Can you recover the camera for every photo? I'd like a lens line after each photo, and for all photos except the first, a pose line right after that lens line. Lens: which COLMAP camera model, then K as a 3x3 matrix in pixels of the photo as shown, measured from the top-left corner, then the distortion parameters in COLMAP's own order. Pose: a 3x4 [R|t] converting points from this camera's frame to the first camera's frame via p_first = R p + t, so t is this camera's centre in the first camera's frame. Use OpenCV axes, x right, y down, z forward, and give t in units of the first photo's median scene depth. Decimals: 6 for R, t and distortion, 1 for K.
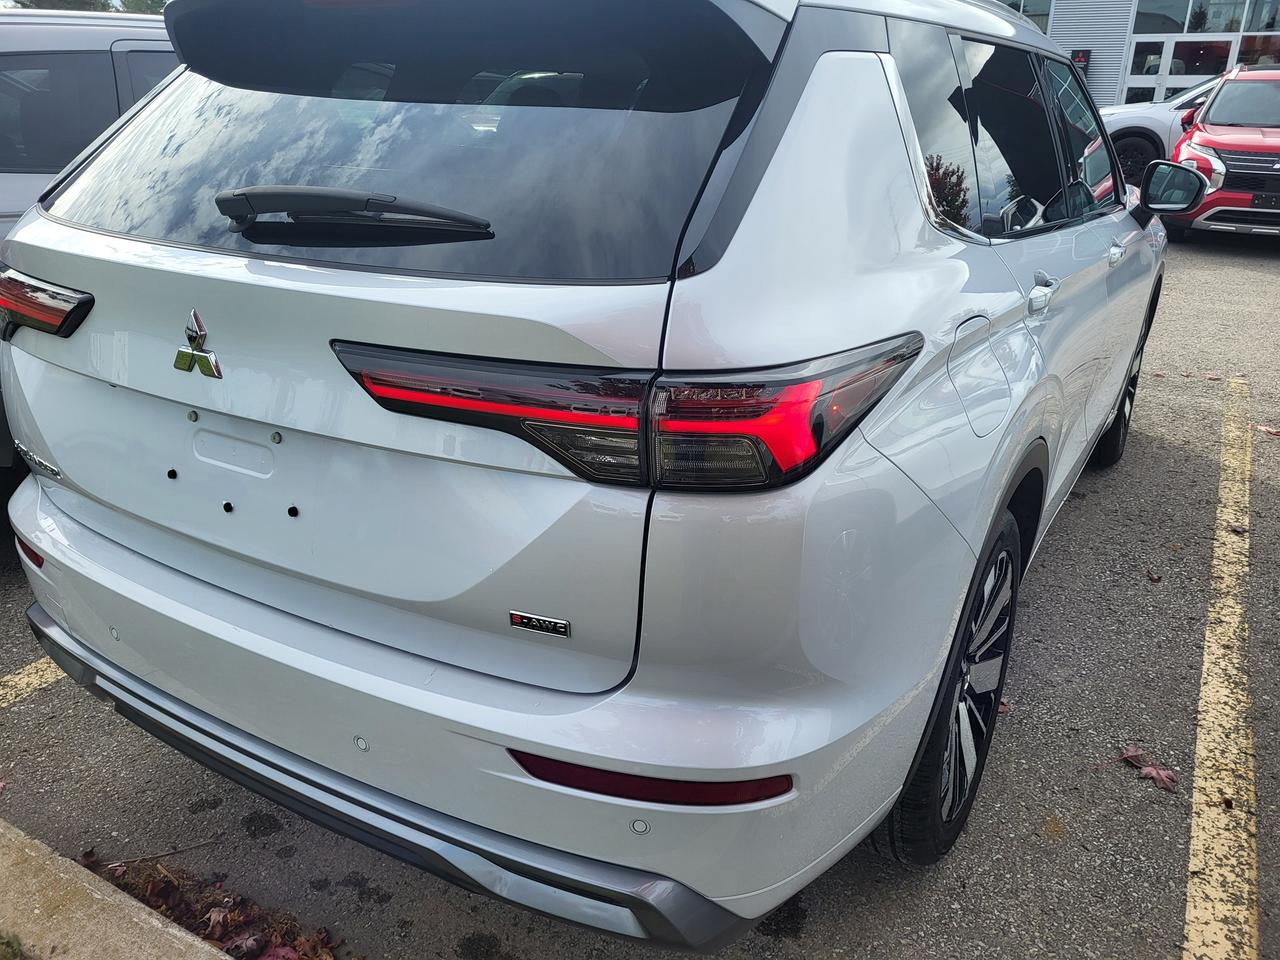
lens RADIAL K [[977.1, 0, 630.8], [0, 977.1, 482.3], [0, 0, 1]] dist [0.031561, -0.031037]
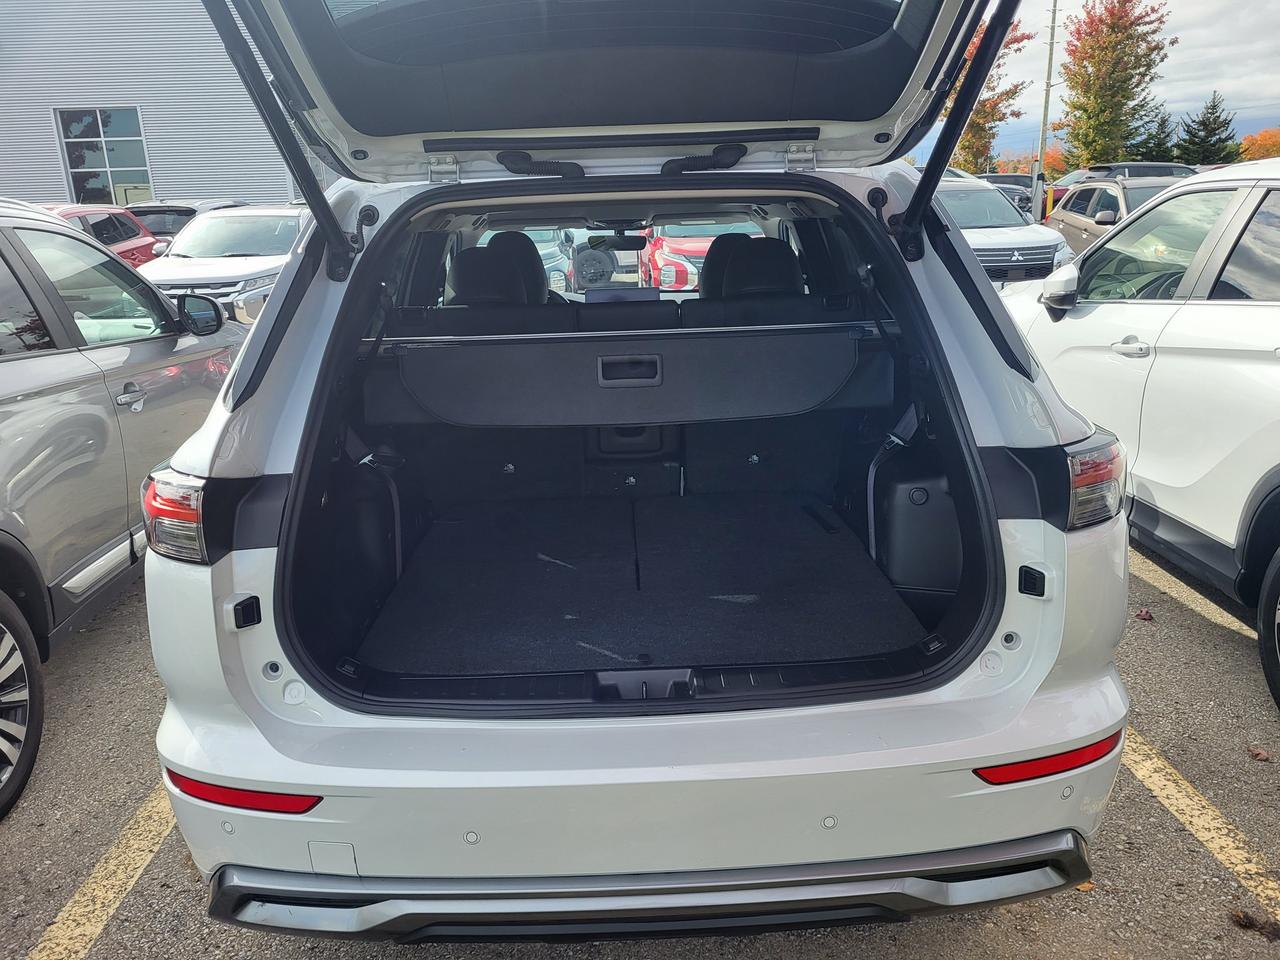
lens RADIAL K [[977.1, 0, 634.3], [0, 977.1, 485.3], [0, 0, 1]] dist [0.031561, -0.031037]
pose [[0.843625, -0.183716, 0.504525, -0.753014], [0.237976, 0.970245, -0.044622, -0.088860], [-0.481315, 0.157709, 0.862243, 0.054749]]
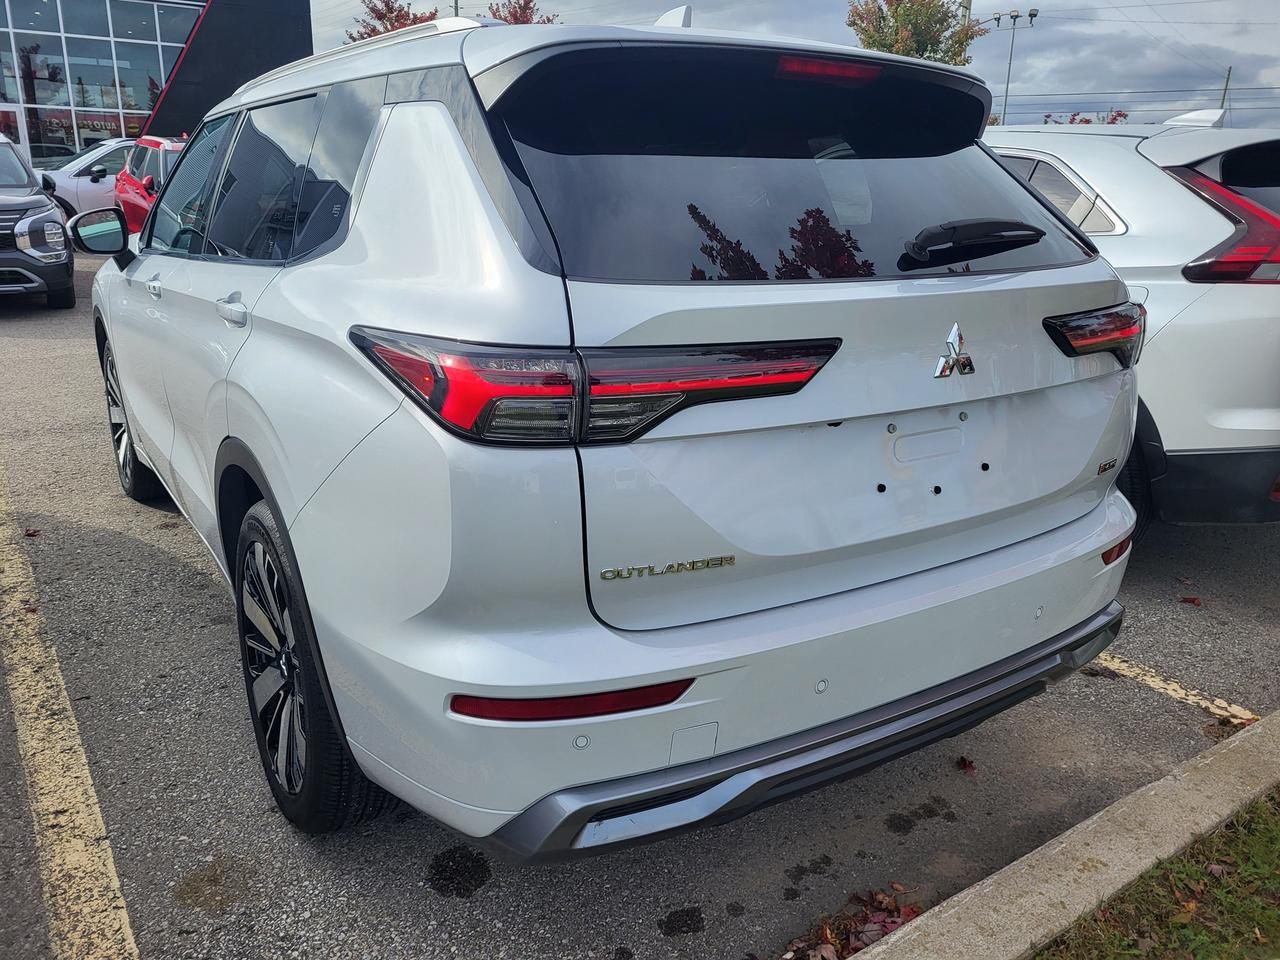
lens RADIAL K [[977.1, 0, 639.8], [0, 977.1, 471.7], [0, 0, 1]] dist [0.031561, -0.031037]
pose [[0.433324, -0.254473, 0.864566, -1.297978], [0.317199, 0.940991, 0.117986, -0.204258], [-0.843573, 0.223113, 0.488472, 0.587690]]
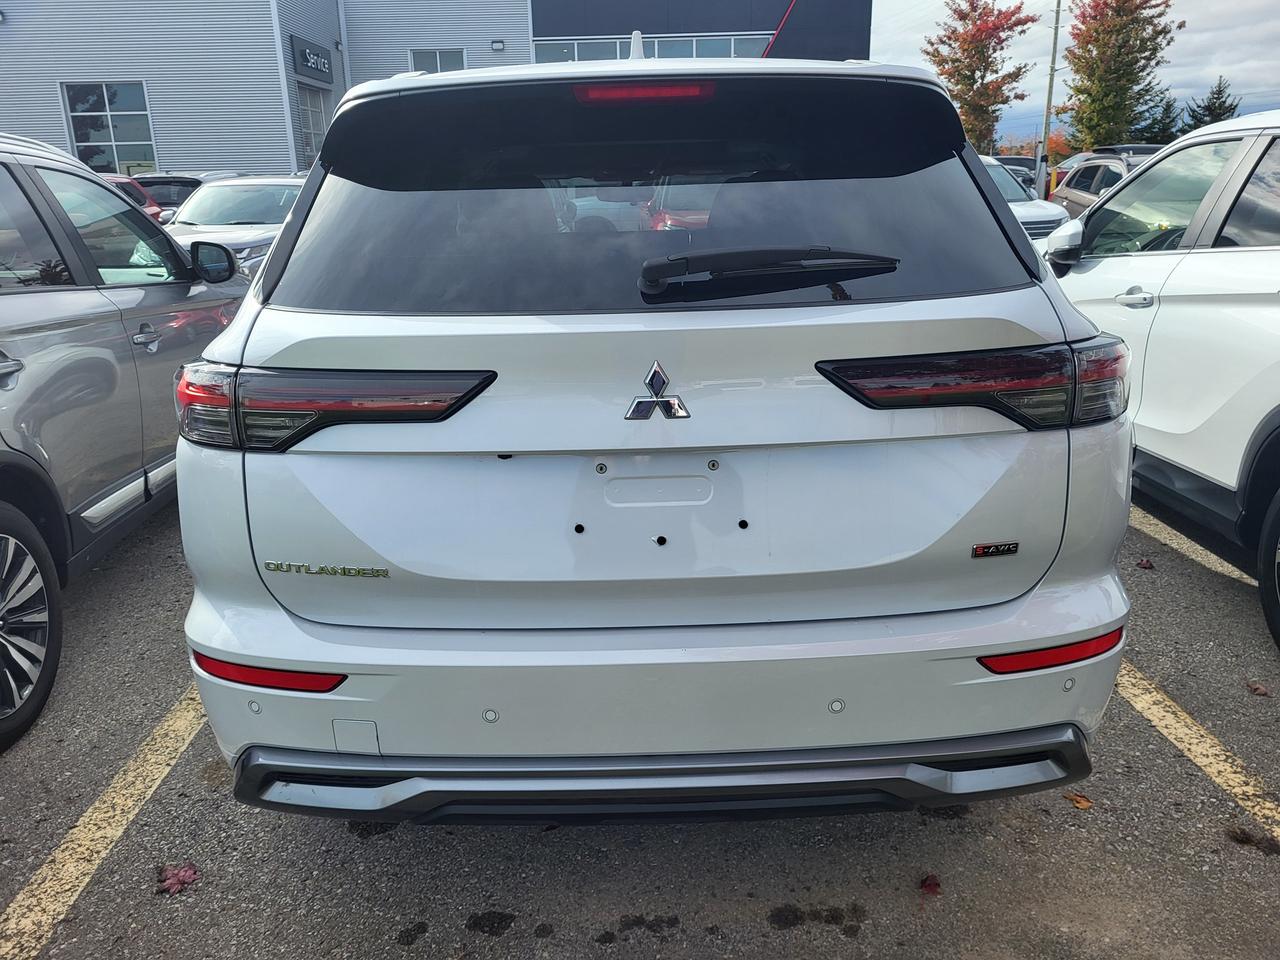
lens RADIAL K [[977.1, 0, 621.1], [0, 977.1, 471.1], [0, 0, 1]] dist [0.031561, -0.031037]
pose [[0.850904, -0.175956, 0.494977, -0.796802], [0.226958, 0.972896, -0.044309, -0.009662], [-0.473765, 0.150042, 0.867776, 0.052753]]
